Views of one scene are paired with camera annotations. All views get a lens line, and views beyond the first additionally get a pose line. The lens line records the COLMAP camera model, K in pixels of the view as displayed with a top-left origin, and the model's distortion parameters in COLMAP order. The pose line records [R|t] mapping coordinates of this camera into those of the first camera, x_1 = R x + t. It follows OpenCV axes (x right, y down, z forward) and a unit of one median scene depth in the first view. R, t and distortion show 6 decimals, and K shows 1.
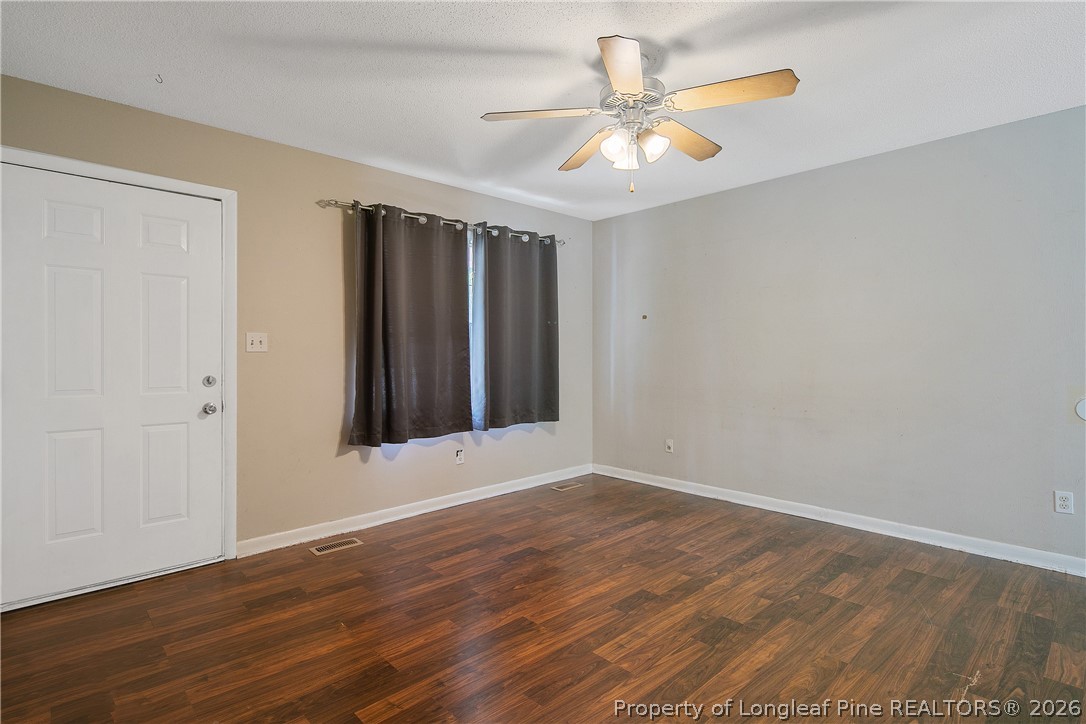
lens RADIAL K [[537.9, 0, 532.5], [0, 537.9, 350.9], [0, 0, 1]] dist [-0.000568, -0.000446]
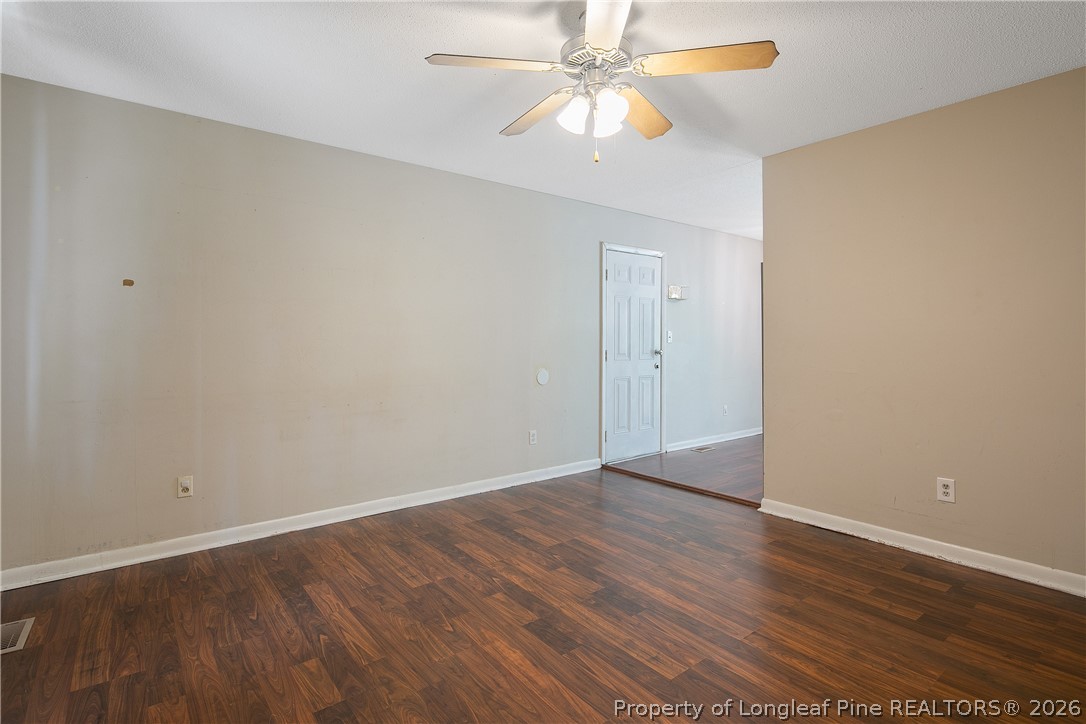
lens RADIAL K [[529.8, 0, 553.5], [0, 529.8, 338.0], [0, 0, 1]] dist [0.000774, -0.000579]
pose [[0.073653, 0.011789, 0.997214, -0.575394], [-0.001546, 0.999930, -0.011707, 0.007004], [-0.997283, -0.000679, 0.073666, 0.835162]]
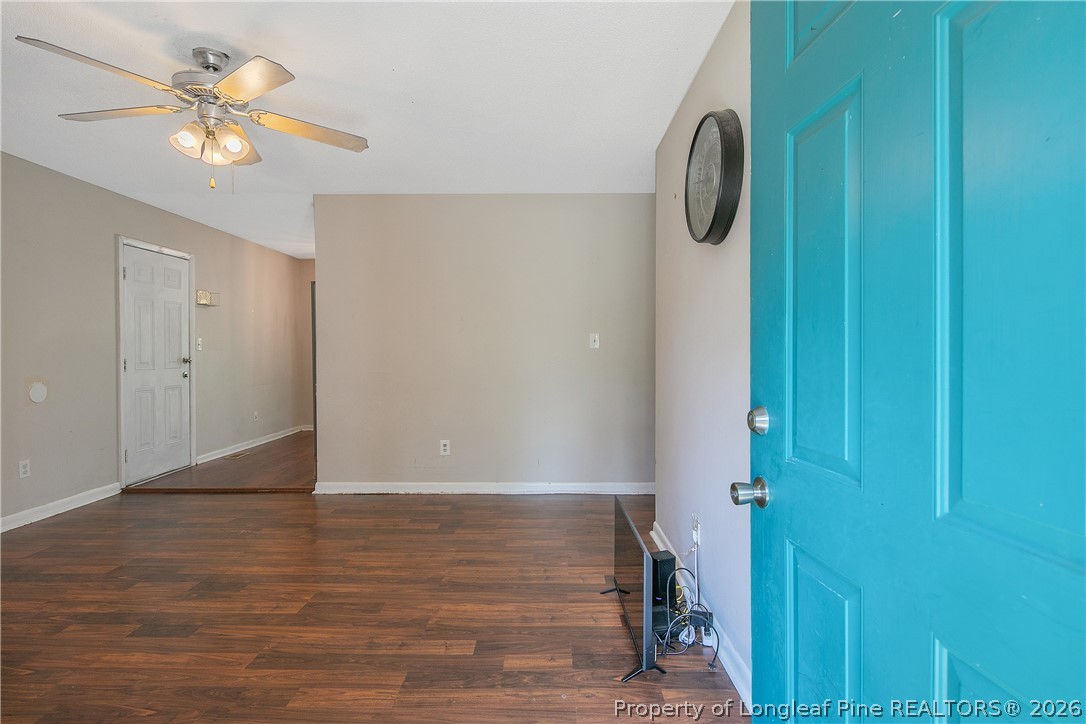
lens RADIAL K [[529.1, 0, 545.1], [0, 529.1, 331.1], [0, 0, 1]] dist [-0.001126, -0.001015]
pose [[-0.724722, 0.026153, 0.688545, -0.783246], [0.001093, 0.999322, -0.036807, 0.003210], [-0.689041, -0.025922, -0.724259, 1.083120]]
